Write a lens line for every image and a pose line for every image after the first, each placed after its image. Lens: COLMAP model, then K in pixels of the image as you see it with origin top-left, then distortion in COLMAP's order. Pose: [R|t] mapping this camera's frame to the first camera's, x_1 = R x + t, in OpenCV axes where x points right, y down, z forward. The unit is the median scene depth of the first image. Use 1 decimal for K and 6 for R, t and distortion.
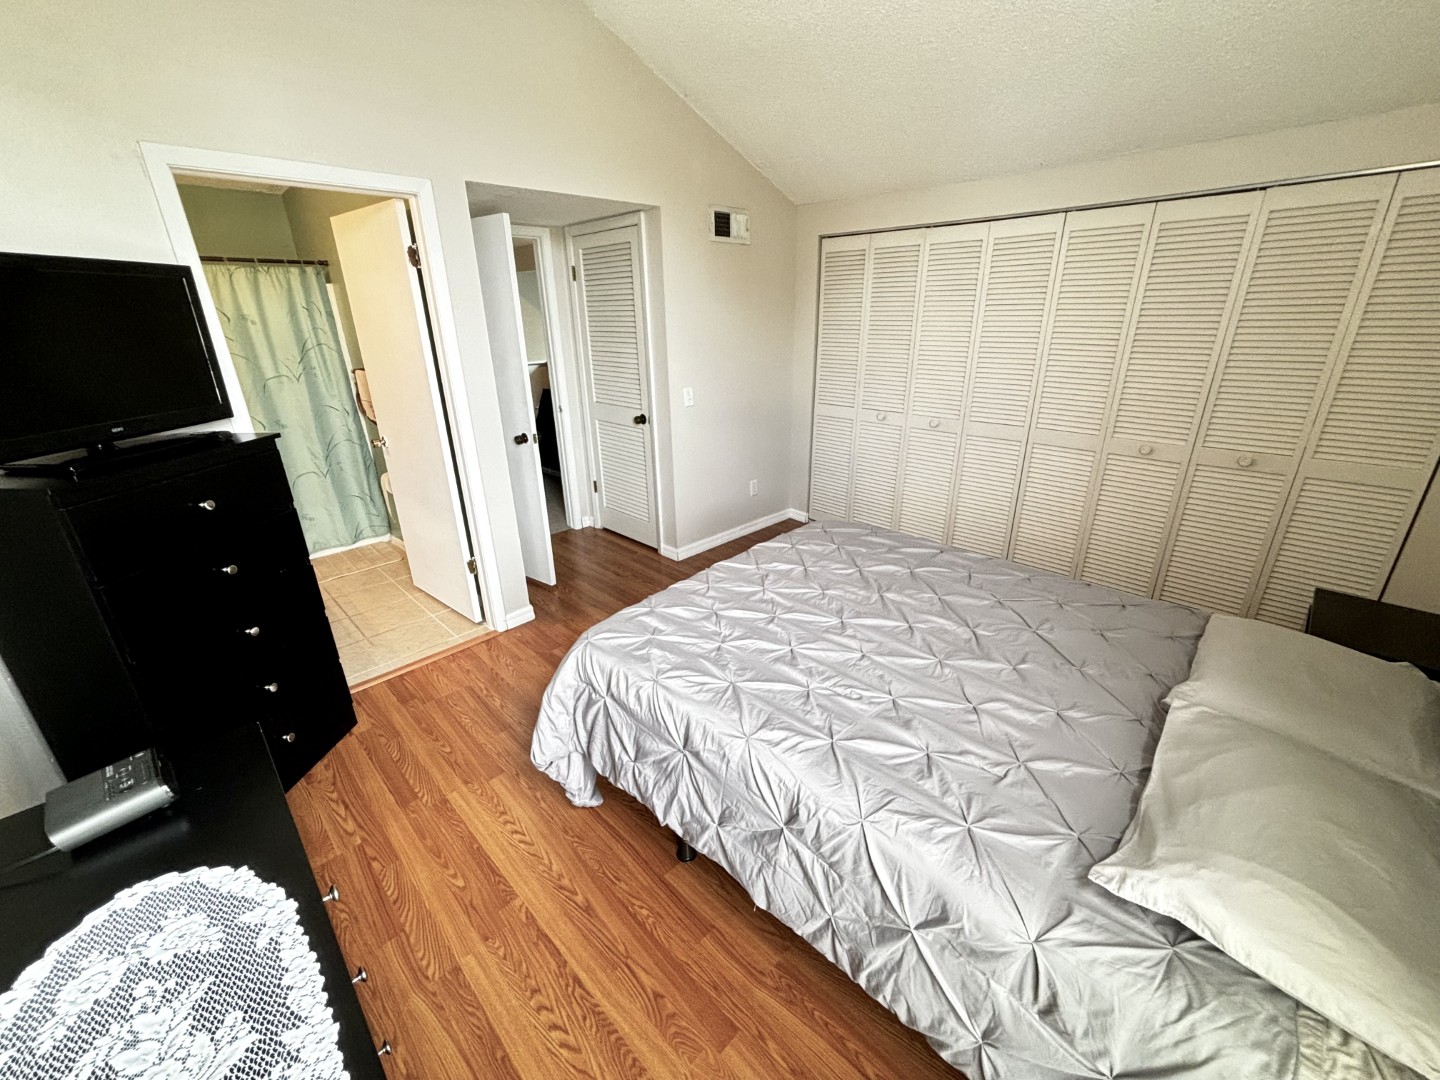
lens RADIAL K [[581.0, 0, 719.1], [0, 581.0, 537.3], [0, 0, 1]] dist [0.000940, -0.001700]
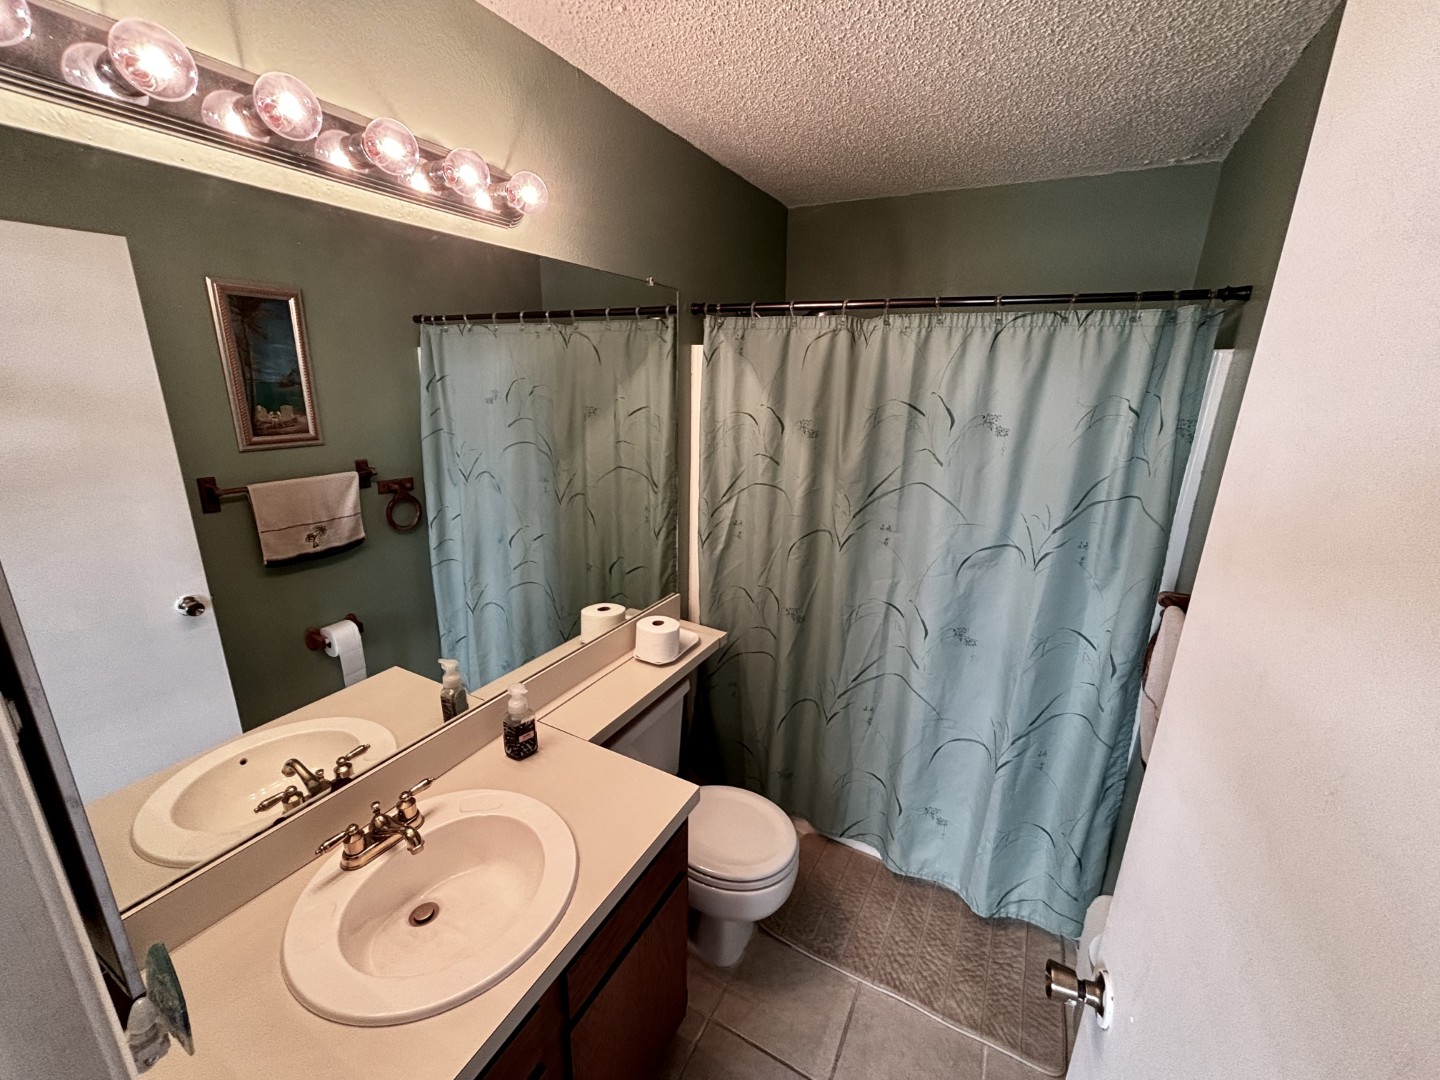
lens RADIAL K [[581.0, 0, 713.9], [0, 581.0, 539.2], [0, 0, 1]] dist [0.000940, -0.001700]
pose [[0.276456, 0.294828, -0.914685, -0.406789], [-0.365924, 0.912377, 0.183486, -0.285005], [0.888635, 0.283979, 0.360117, 0.635509]]
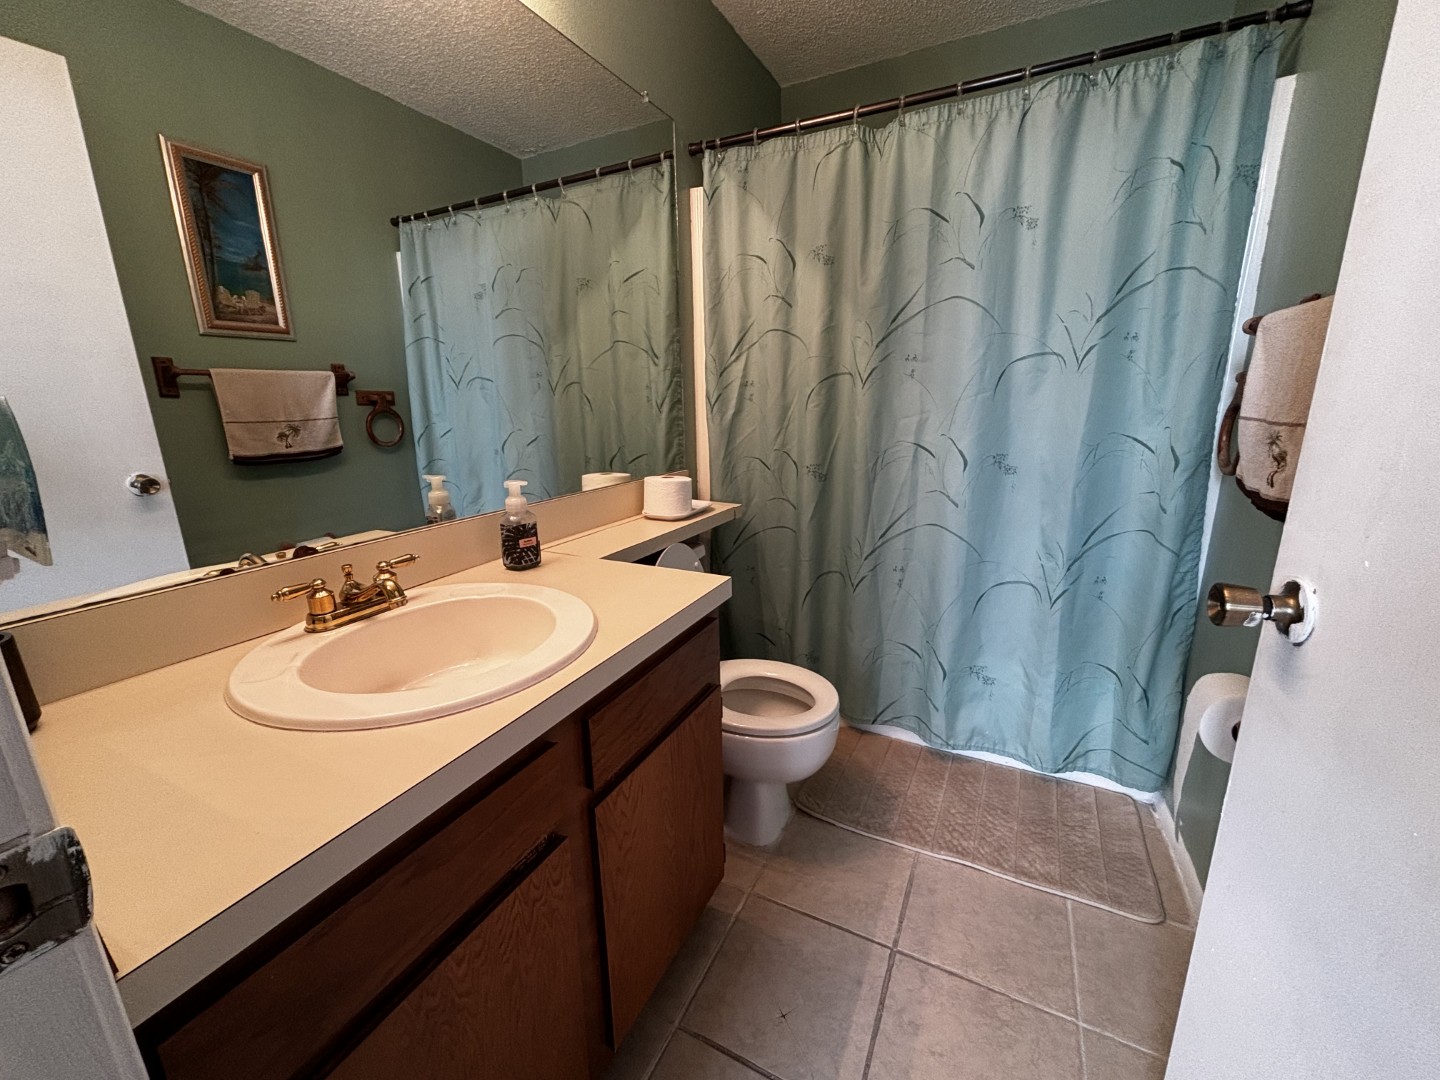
lens RADIAL K [[581.0, 0, 718.7], [0, 581.0, 538.6], [0, 0, 1]] dist [0.000940, -0.001700]
pose [[0.308710, 0.242409, -0.919748, -0.414803], [-0.325595, 0.935491, 0.137274, -0.135480], [0.893692, 0.257087, 0.367723, 0.675065]]
